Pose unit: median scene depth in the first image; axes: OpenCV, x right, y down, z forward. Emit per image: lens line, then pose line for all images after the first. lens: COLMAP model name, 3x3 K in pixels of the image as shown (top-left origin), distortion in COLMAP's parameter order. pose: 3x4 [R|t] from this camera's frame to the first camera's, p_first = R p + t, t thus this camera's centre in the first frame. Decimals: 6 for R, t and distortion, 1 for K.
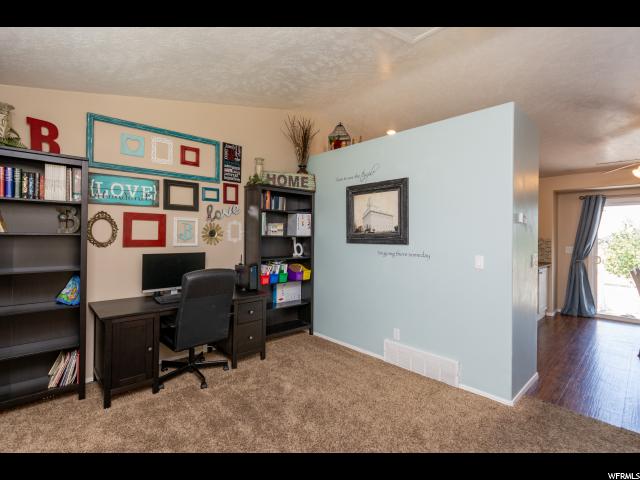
lens RADIAL K [[302.9, 0, 320.7], [0, 302.9, 238.6], [0, 0, 1]] dist [-0.000825, -0.000139]
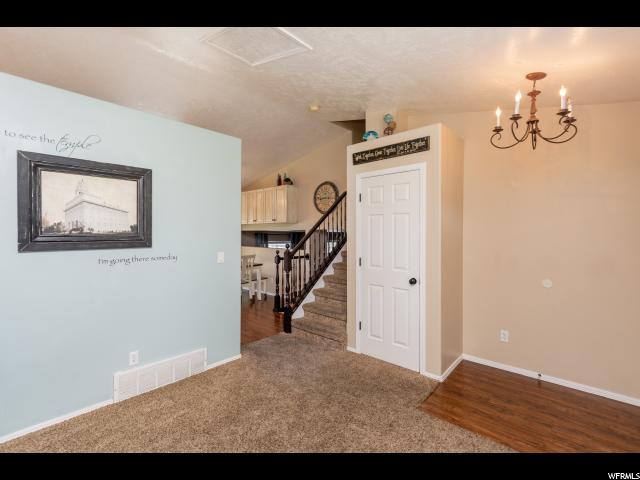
lens RADIAL K [[289.5, 0, 319.1], [0, 289.5, 236.4], [0, 0, 1]] dist [-0.000443, -0.000416]
pose [[-0.077401, -0.020461, 0.996790, -0.508310], [0.003559, 0.999777, 0.020799, -0.023220], [-0.996994, 0.005157, -0.077311, 0.515250]]
